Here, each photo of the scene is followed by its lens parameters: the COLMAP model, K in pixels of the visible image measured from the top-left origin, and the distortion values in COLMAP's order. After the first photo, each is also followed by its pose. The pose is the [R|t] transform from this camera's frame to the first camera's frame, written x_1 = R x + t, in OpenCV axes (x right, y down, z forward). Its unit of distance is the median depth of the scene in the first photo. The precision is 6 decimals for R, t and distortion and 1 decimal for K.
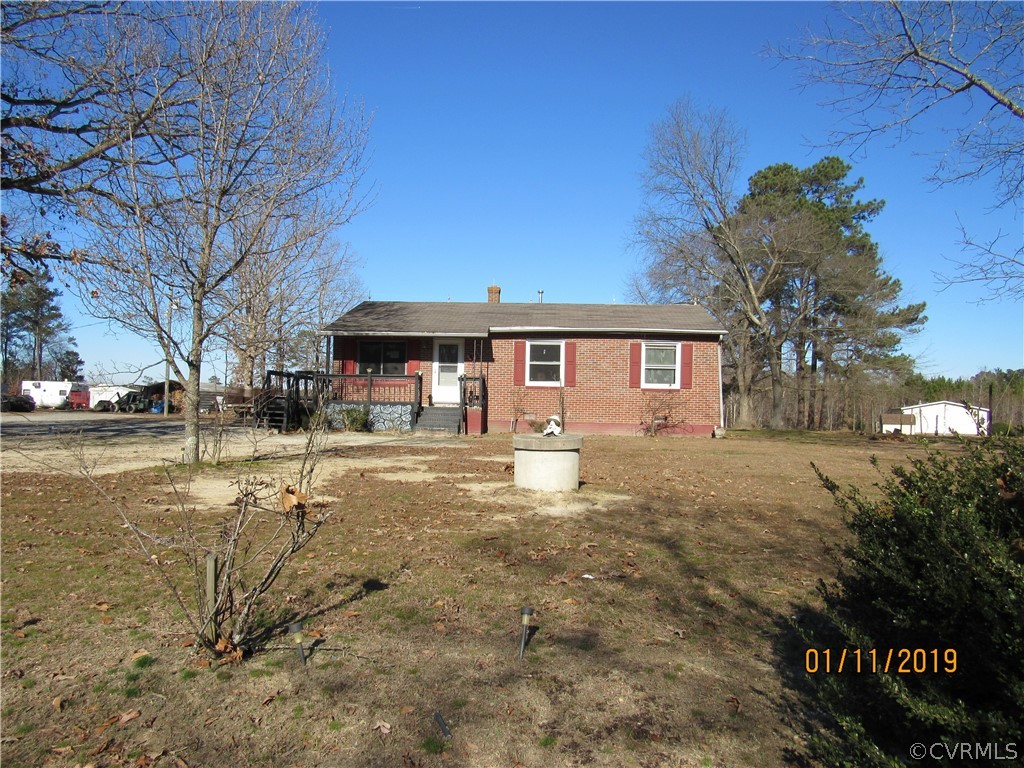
lens RADIAL K [[727.7, 0, 508.4], [0, 727.7, 385.8], [0, 0, 1]] dist [-0.033562, -0.002545]
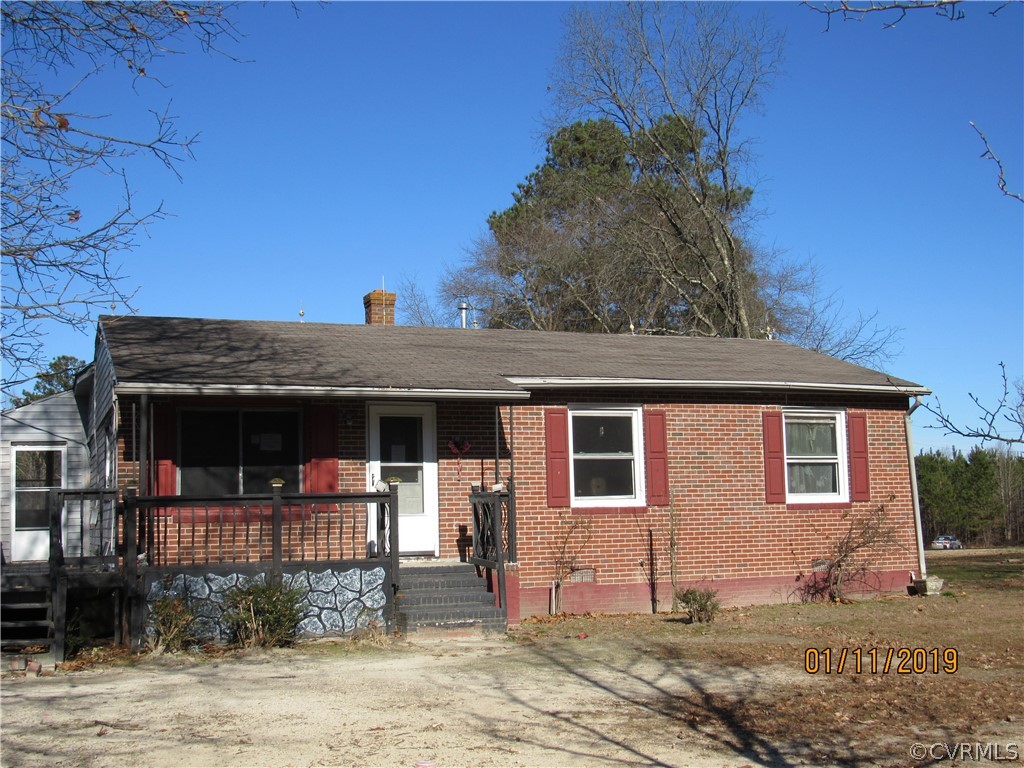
lens RADIAL K [[1220.2, 0, 513.0], [0, 1220.2, 384.8], [0, 0, 1]] dist [-0.082739, 0.000000]
pose [[0.920167, 0.004815, 0.391497, -0.305549], [0.027215, 0.996719, -0.076223, -0.019405], [-0.390580, 0.080793, 0.917017, 0.313433]]
